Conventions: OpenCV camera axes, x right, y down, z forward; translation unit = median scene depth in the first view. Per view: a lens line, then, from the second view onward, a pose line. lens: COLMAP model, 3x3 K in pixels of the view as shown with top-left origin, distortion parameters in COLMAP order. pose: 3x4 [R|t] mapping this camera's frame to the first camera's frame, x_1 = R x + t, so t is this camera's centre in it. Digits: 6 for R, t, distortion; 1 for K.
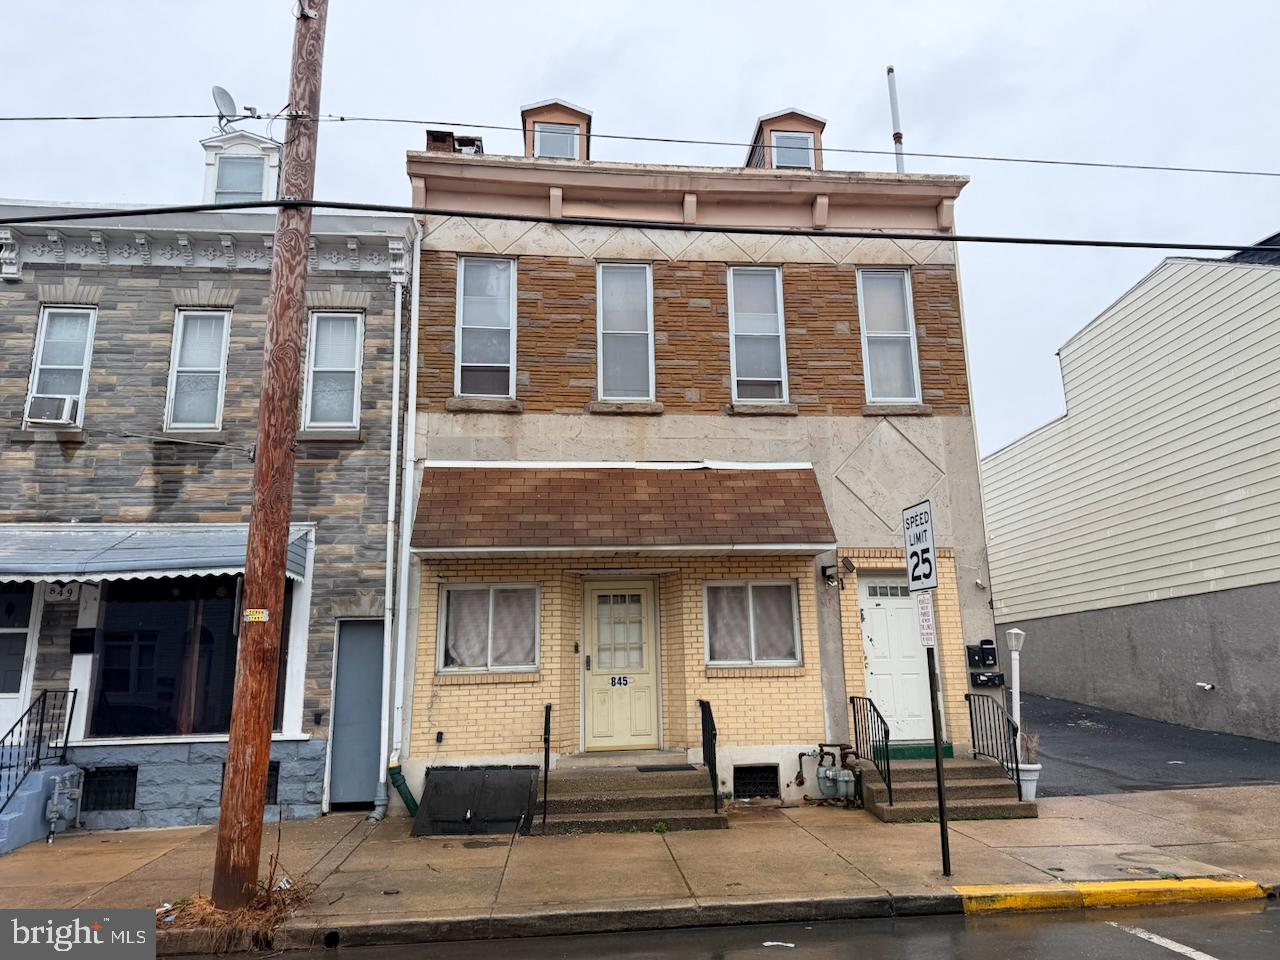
lens RADIAL K [[879.3, 0, 639.3], [0, 879.3, 471.3], [0, 0, 1]] dist [0.020670, -0.023326]
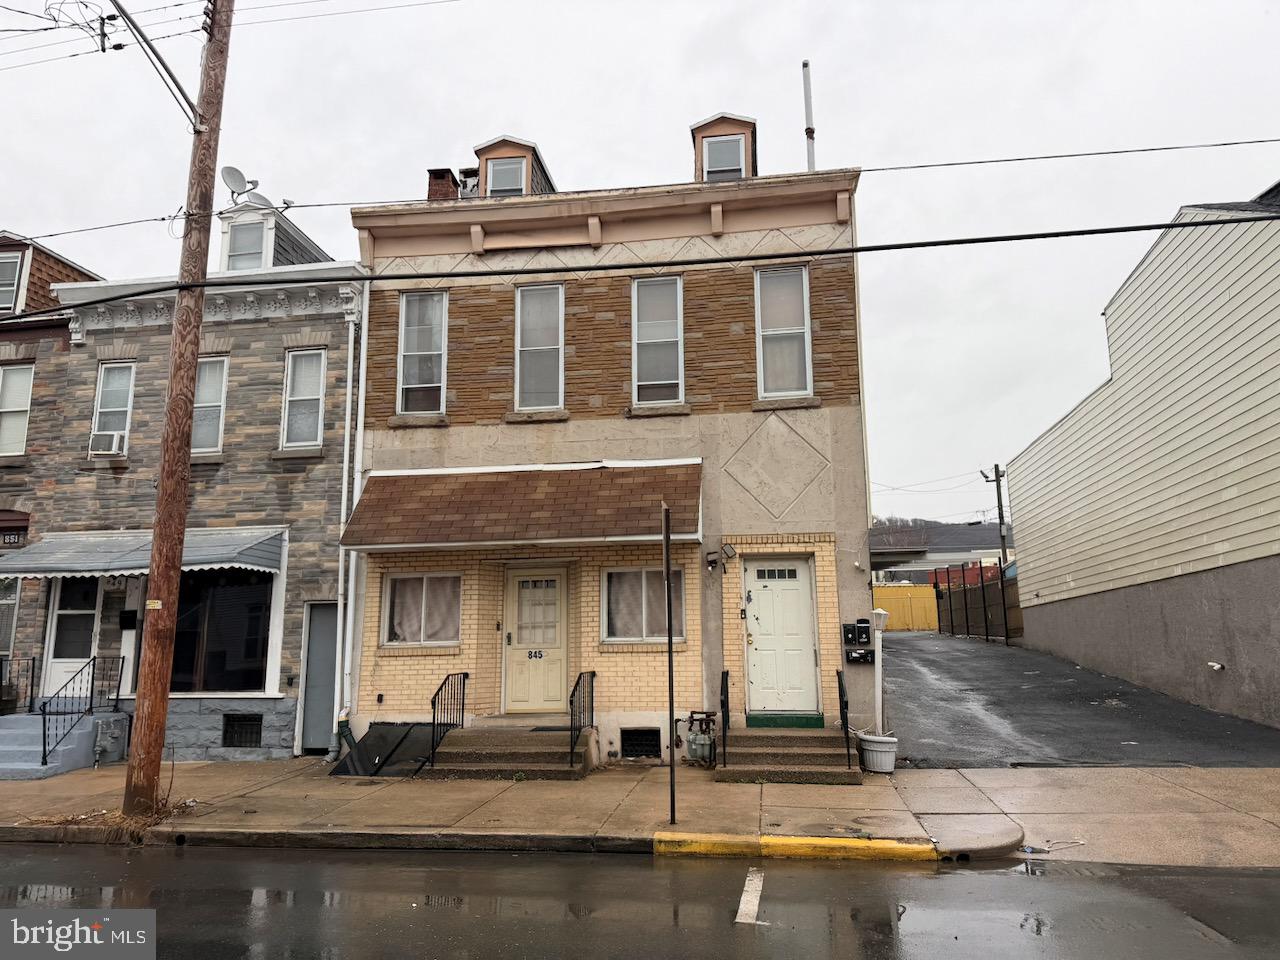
lens RADIAL K [[879.3, 0, 638.6], [0, 879.3, 486.4], [0, 0, 1]] dist [0.020670, -0.023326]
pose [[0.969847, -0.034264, -0.241292, 0.396667], [0.046411, 0.997916, 0.044836, -0.027769], [0.239253, -0.054683, 0.969416, -0.076560]]
